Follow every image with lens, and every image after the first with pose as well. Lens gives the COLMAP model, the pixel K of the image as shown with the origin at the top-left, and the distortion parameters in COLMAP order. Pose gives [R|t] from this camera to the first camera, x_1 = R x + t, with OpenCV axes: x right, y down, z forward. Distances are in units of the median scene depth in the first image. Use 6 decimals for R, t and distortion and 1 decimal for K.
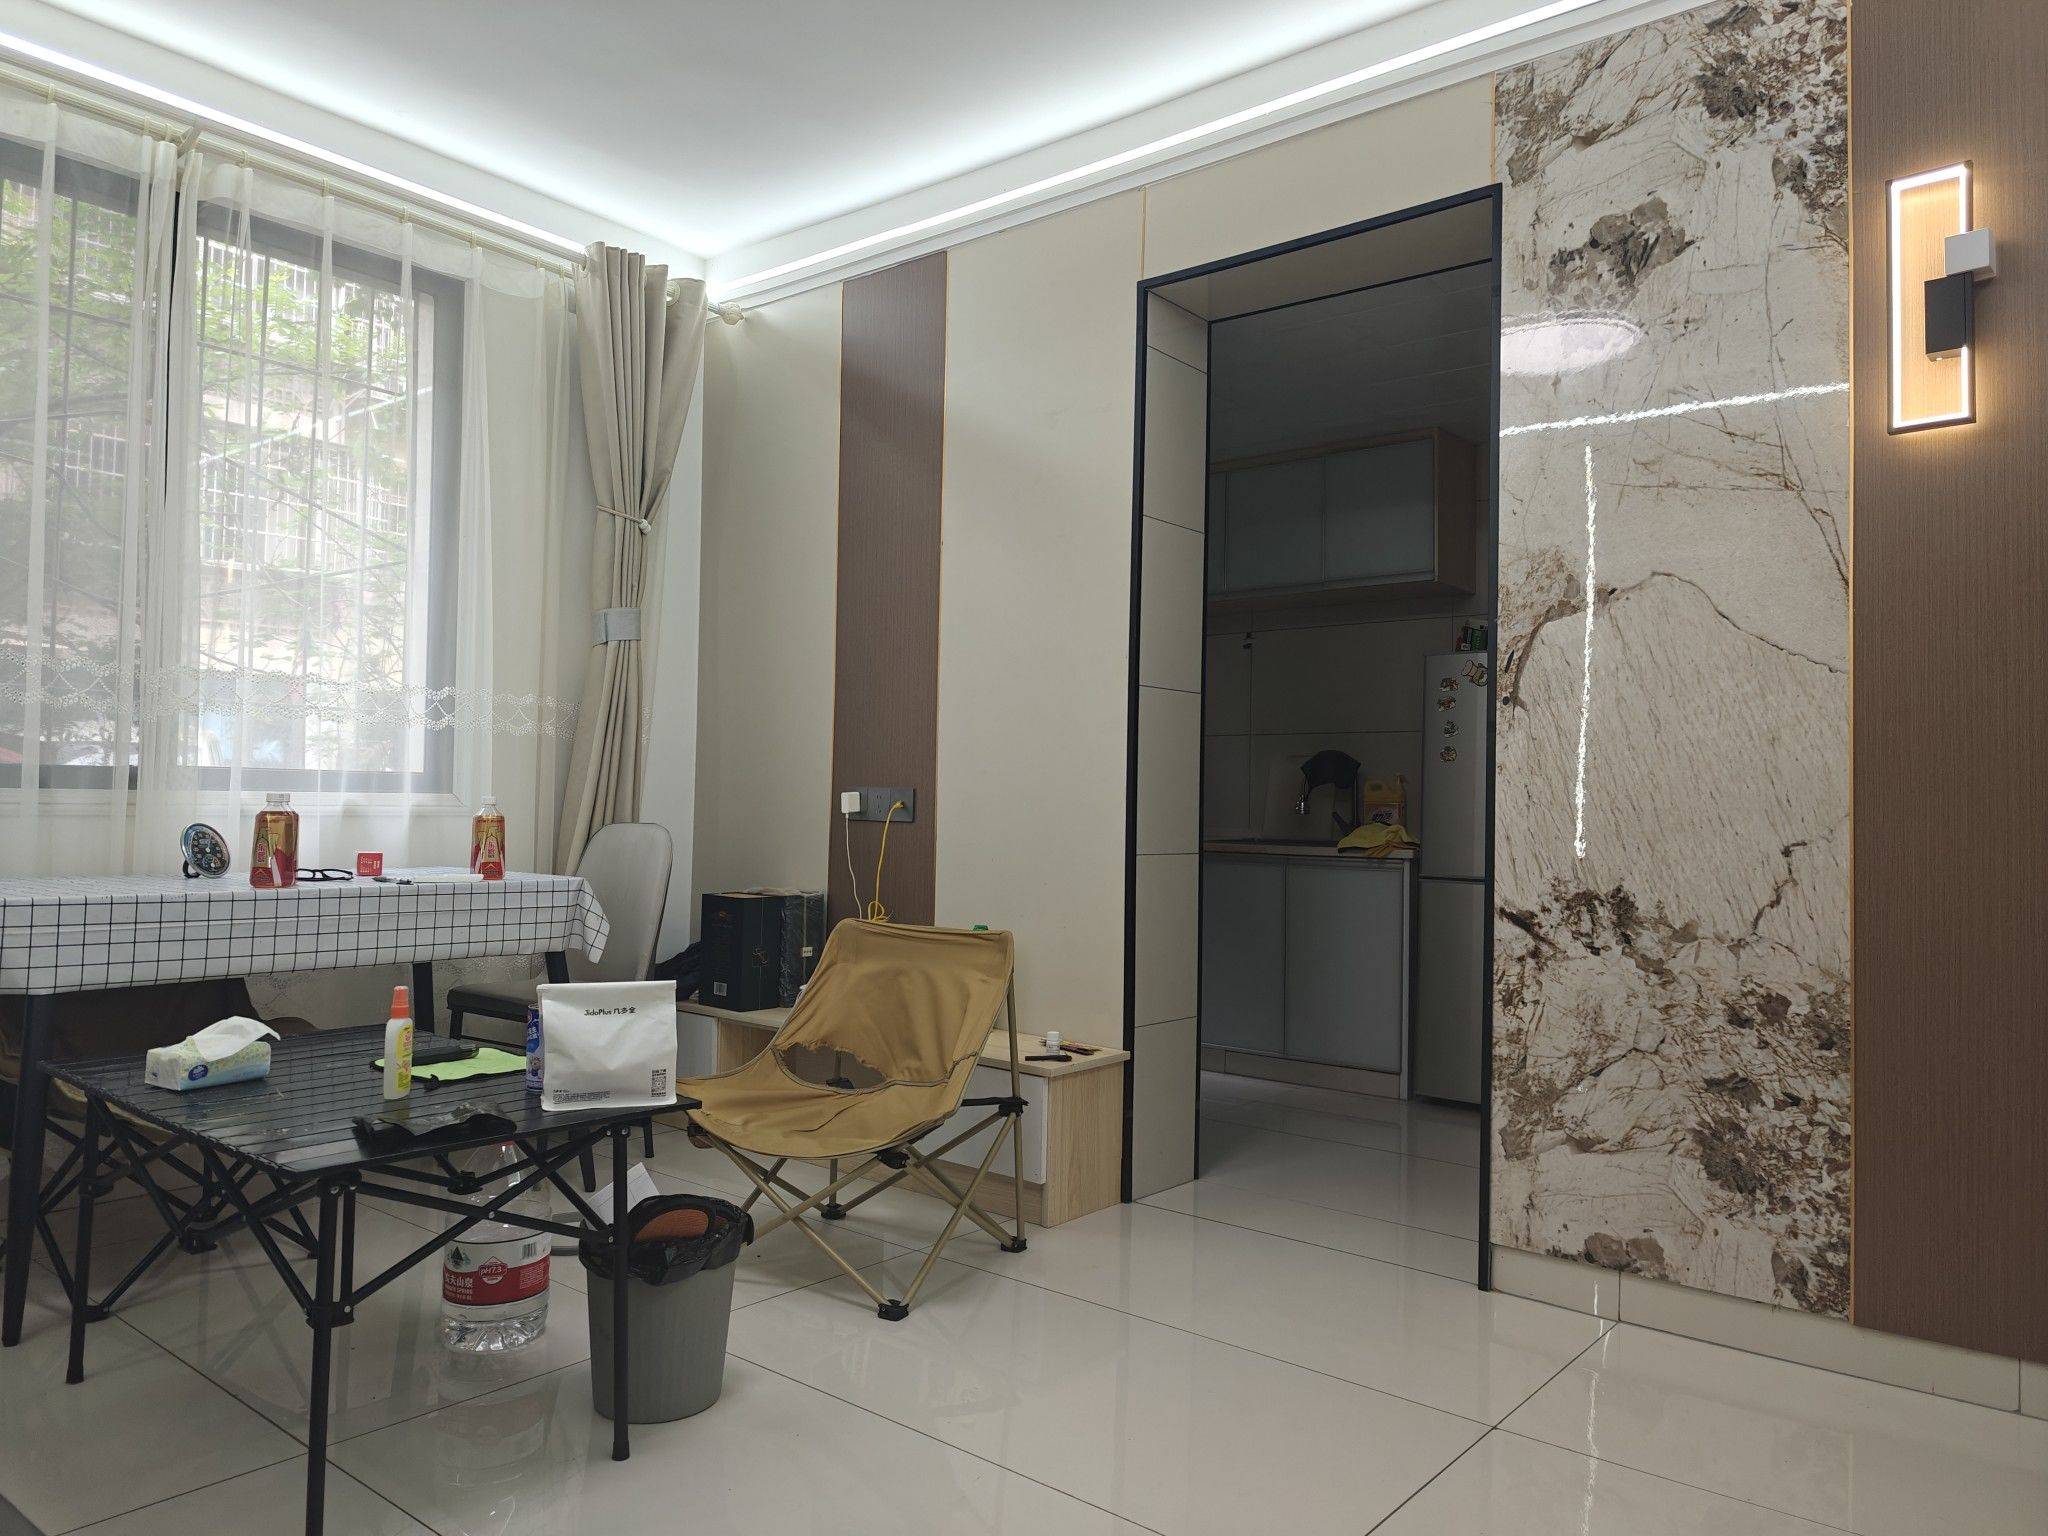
lens RADIAL K [[1401.9, 0, 1025.2], [0, 1401.9, 764.2], [0, 0, 1]] dist [0.005222, -0.011118]
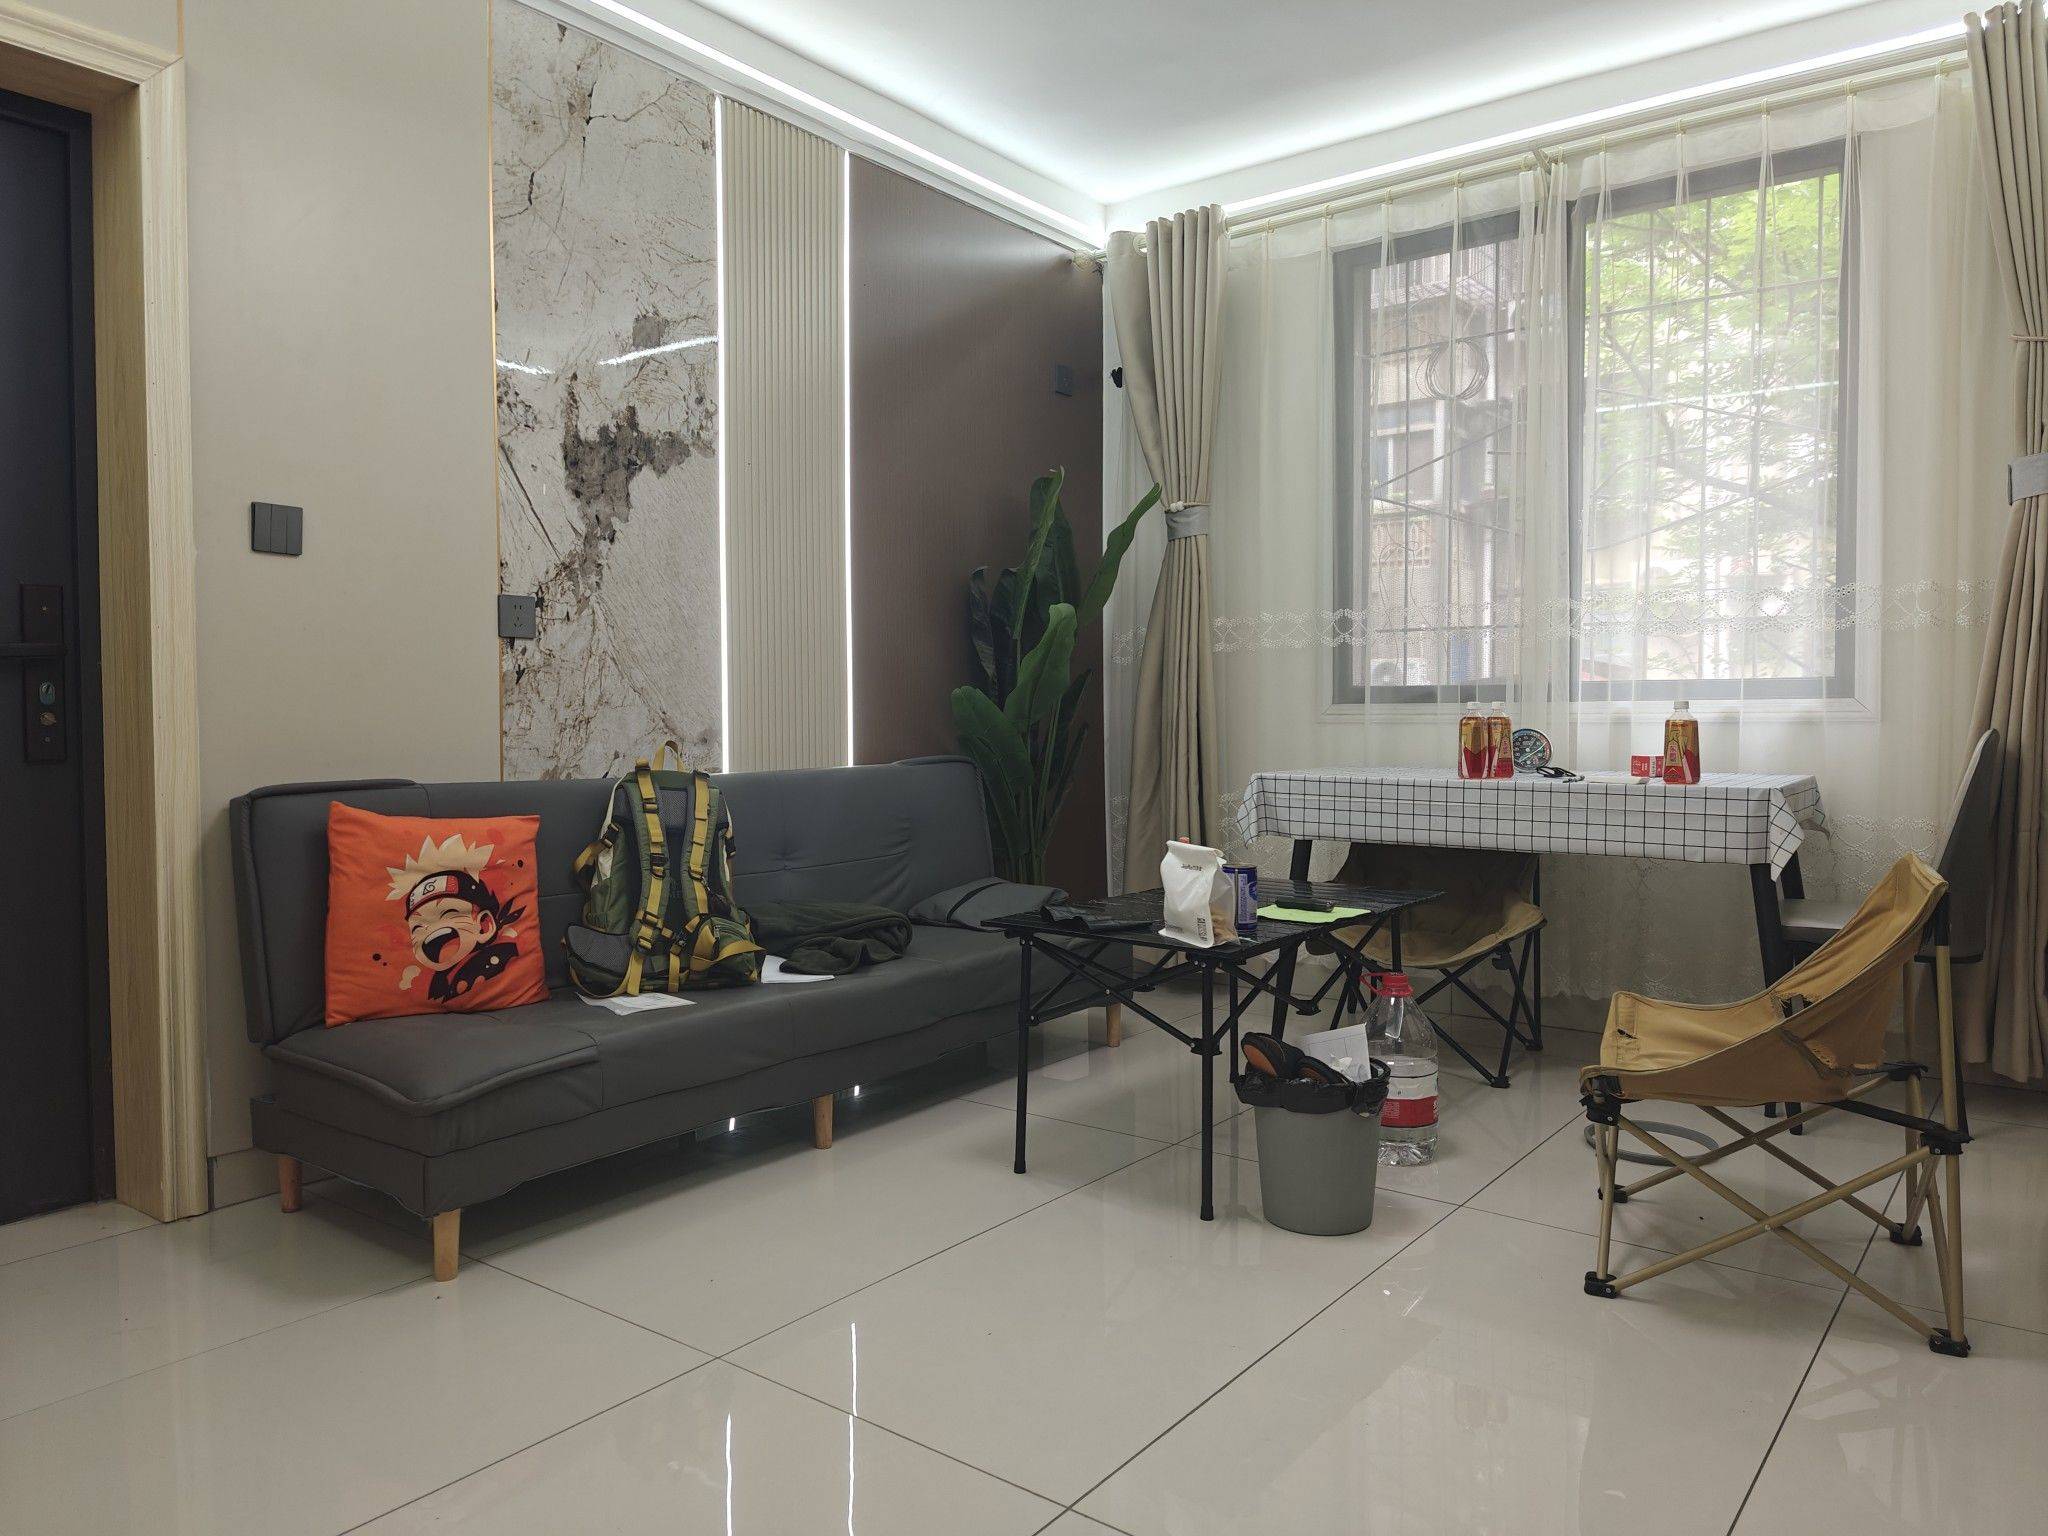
lens RADIAL K [[1401.9, 0, 1022.8], [0, 1401.9, 765.7], [0, 0, 1]] dist [0.005222, -0.011118]
pose [[0.028232, 0.024678, -0.999297, 0.619289], [0.033091, 0.999124, 0.025609, 0.028833], [0.999054, -0.033791, 0.027390, 0.516084]]
